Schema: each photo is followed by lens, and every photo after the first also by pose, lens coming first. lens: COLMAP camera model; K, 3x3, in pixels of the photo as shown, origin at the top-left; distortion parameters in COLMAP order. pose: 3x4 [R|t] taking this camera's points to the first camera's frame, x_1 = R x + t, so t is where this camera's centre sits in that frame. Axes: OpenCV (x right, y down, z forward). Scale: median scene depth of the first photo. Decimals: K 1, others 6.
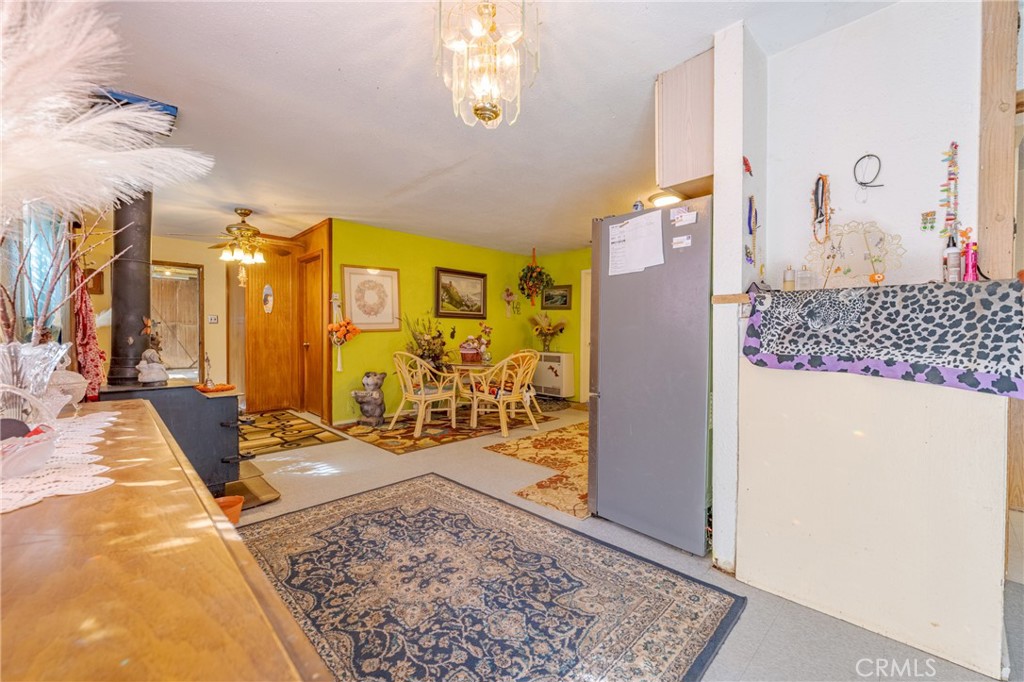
lens RADIAL K [[410.1, 0, 521.0], [0, 410.1, 342.7], [0, 0, 1]] dist [-0.002128, -0.000054]
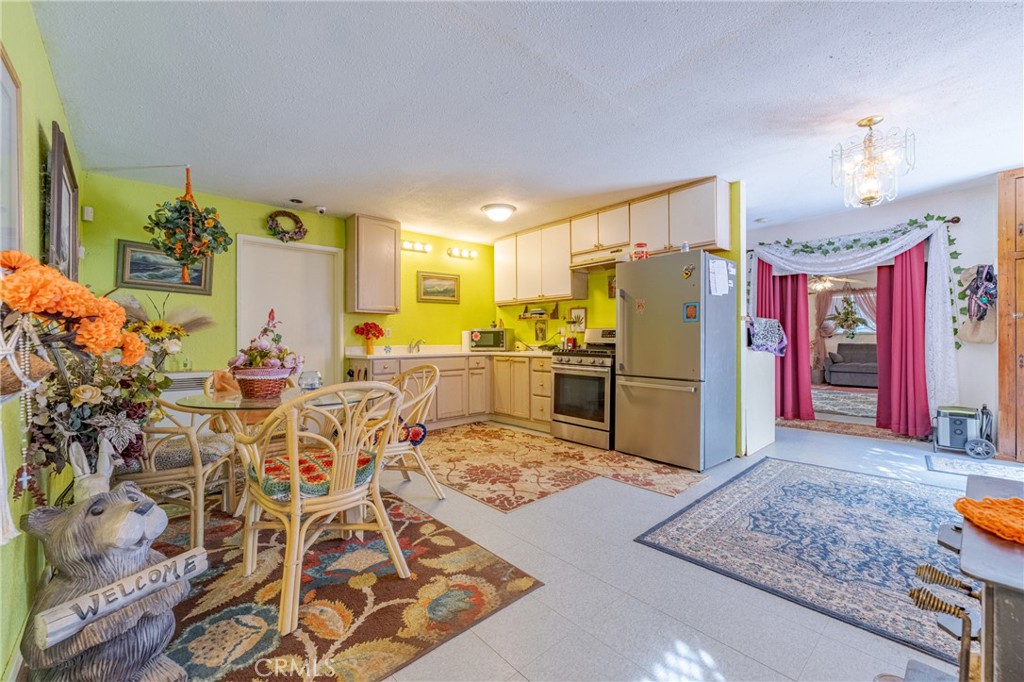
lens RADIAL K [[410.1, 0, 510.9], [0, 410.1, 341.1], [0, 0, 1]] dist [-0.004347, 0.001578]
pose [[0.069649, -0.006842, 0.997548, -0.759317], [0.024147, 0.999695, 0.005171, -0.015660], [-0.997279, 0.023727, 0.069793, 0.968867]]
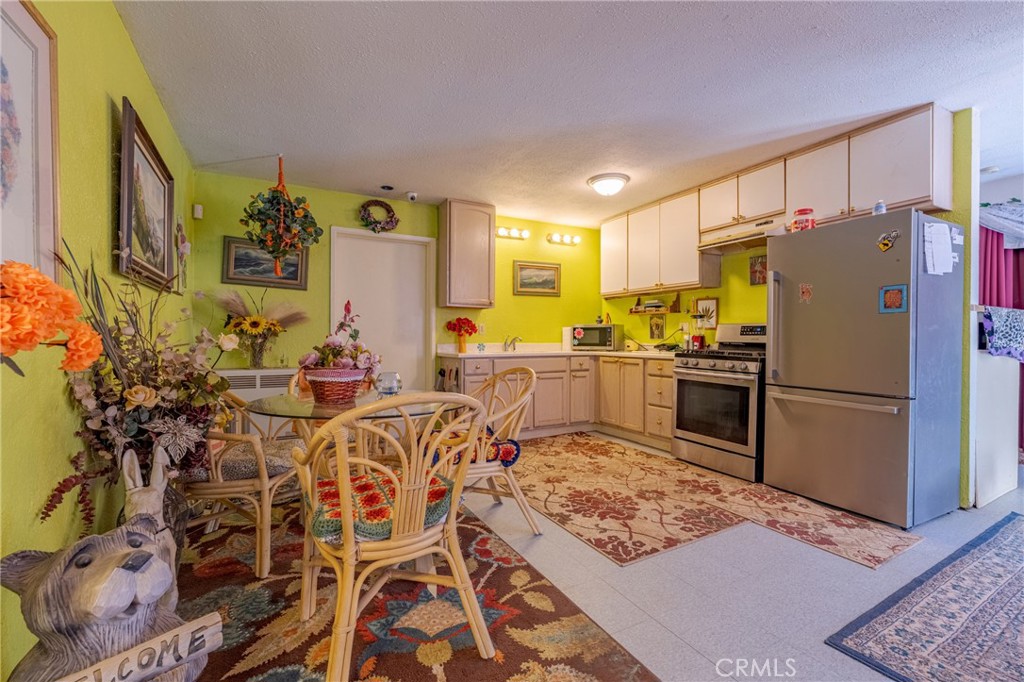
lens RADIAL K [[427.1, 0, 513.6], [0, 427.1, 341.3], [0, 0, 1]] dist [-0.000790, -0.000267]
pose [[0.294830, -0.011178, 0.955484, -0.636262], [0.018293, 0.999814, 0.006052, -0.015173], [-0.955375, 0.015694, 0.294980, 0.997445]]
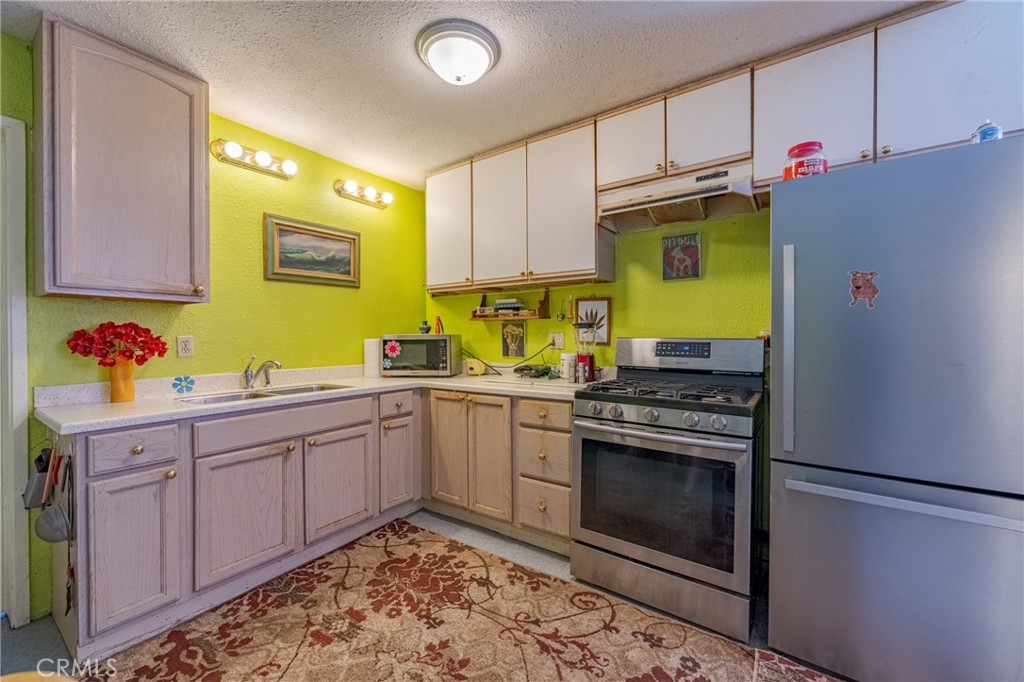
lens RADIAL K [[410.1, 0, 514.2], [0, 410.1, 342.2], [0, 0, 1]] dist [-0.004347, 0.001578]
pose [[-0.162500, -0.013354, 0.986618, -0.095719], [0.023290, 0.999578, 0.017365, -0.050610], [-0.986434, 0.025800, -0.162121, 1.096008]]
